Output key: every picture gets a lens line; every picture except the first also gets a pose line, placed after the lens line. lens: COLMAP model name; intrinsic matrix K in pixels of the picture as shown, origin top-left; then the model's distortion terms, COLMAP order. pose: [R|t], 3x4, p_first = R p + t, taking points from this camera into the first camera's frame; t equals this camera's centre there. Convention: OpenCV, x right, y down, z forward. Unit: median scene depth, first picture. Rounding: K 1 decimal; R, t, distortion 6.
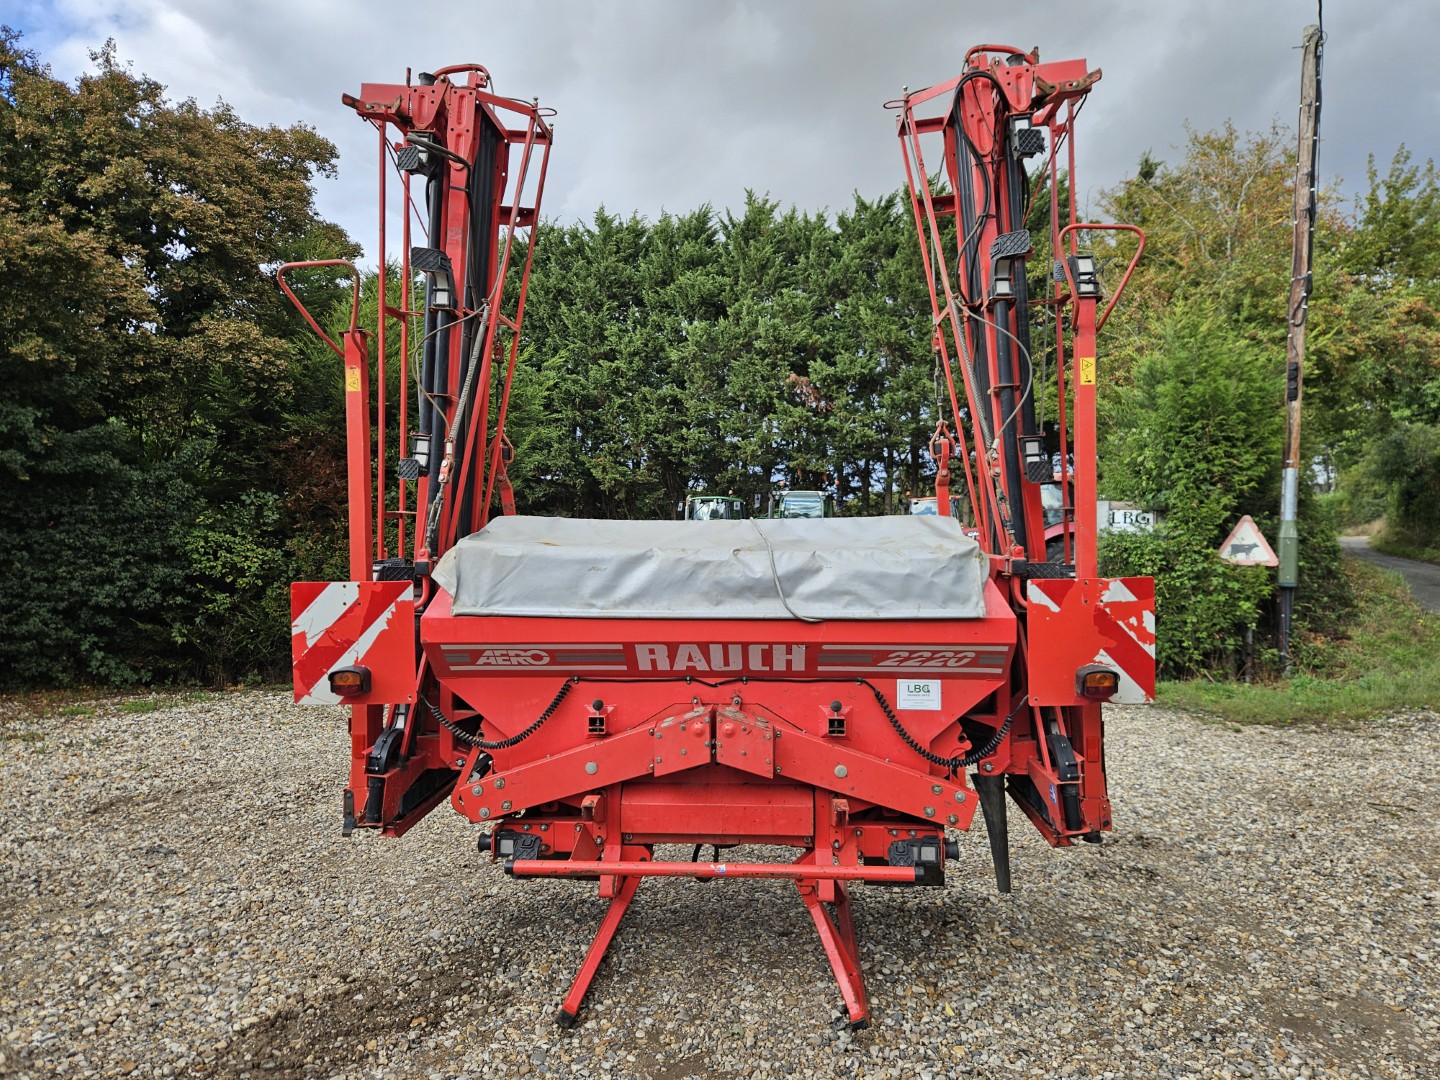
lens RADIAL K [[966.4, 0, 720.0], [0, 966.4, 540.0], [0, 0, 1]] dist [0.048340, -0.000163]
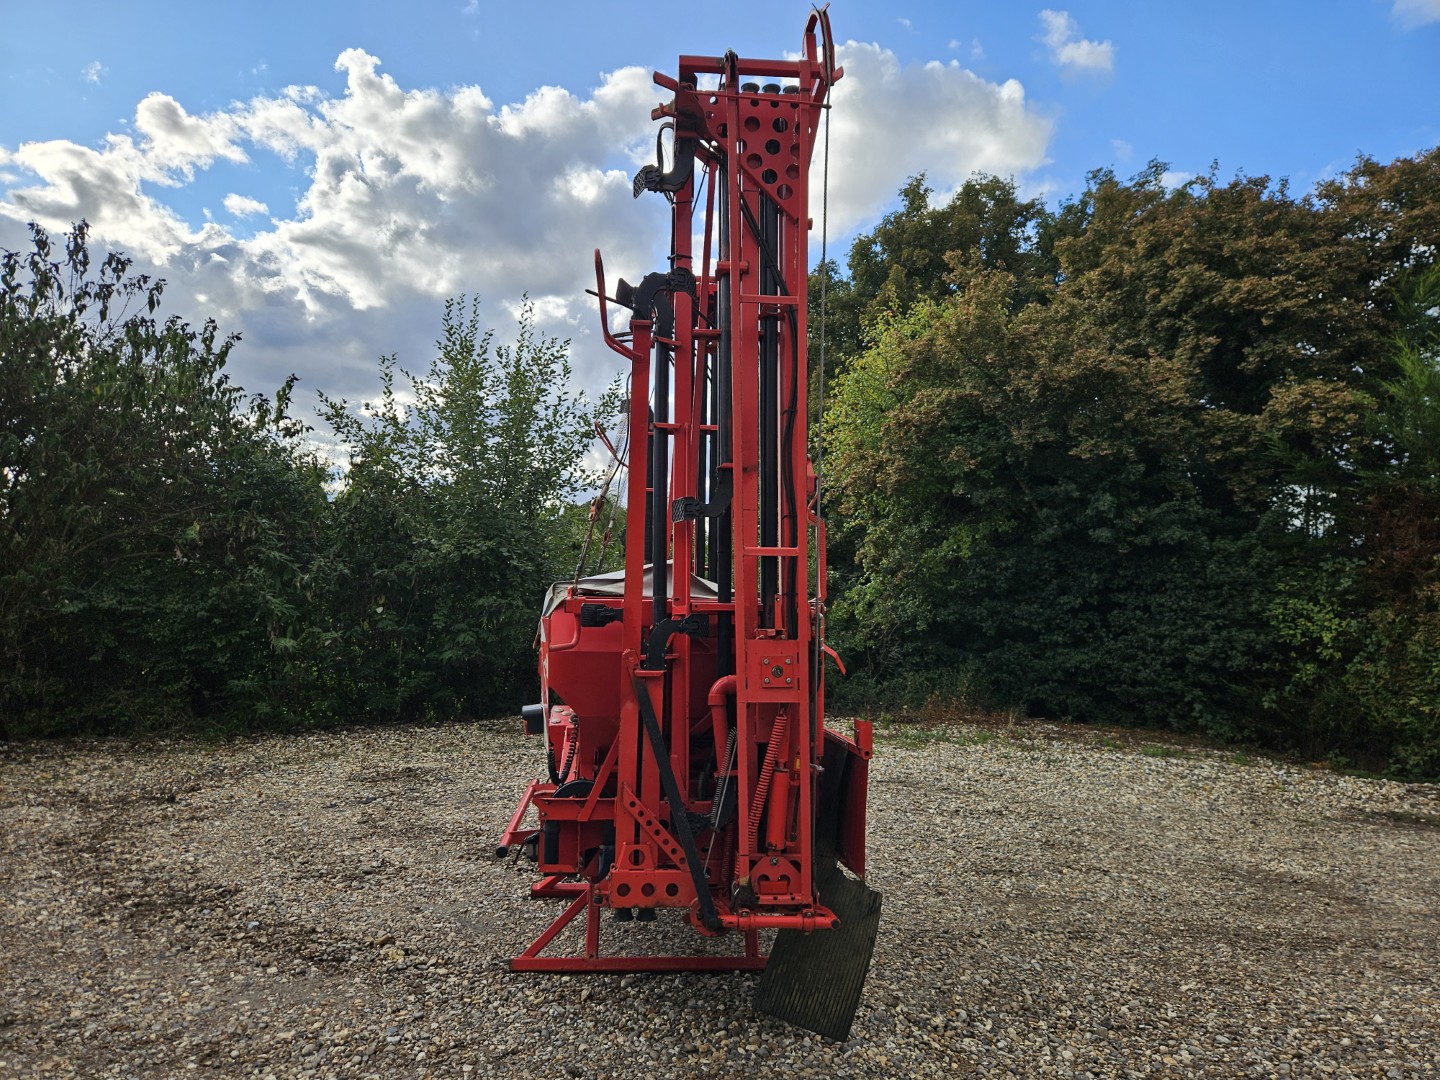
lens RADIAL K [[966.4, 0, 720.0], [0, 966.4, 540.0], [0, 0, 1]] dist [0.048340, -0.000163]
pose [[0.164448, -0.043098, -0.985444, 0.366622], [-0.032591, 0.998262, -0.049098, -0.000600], [0.985847, 0.040190, 0.162757, 0.269415]]
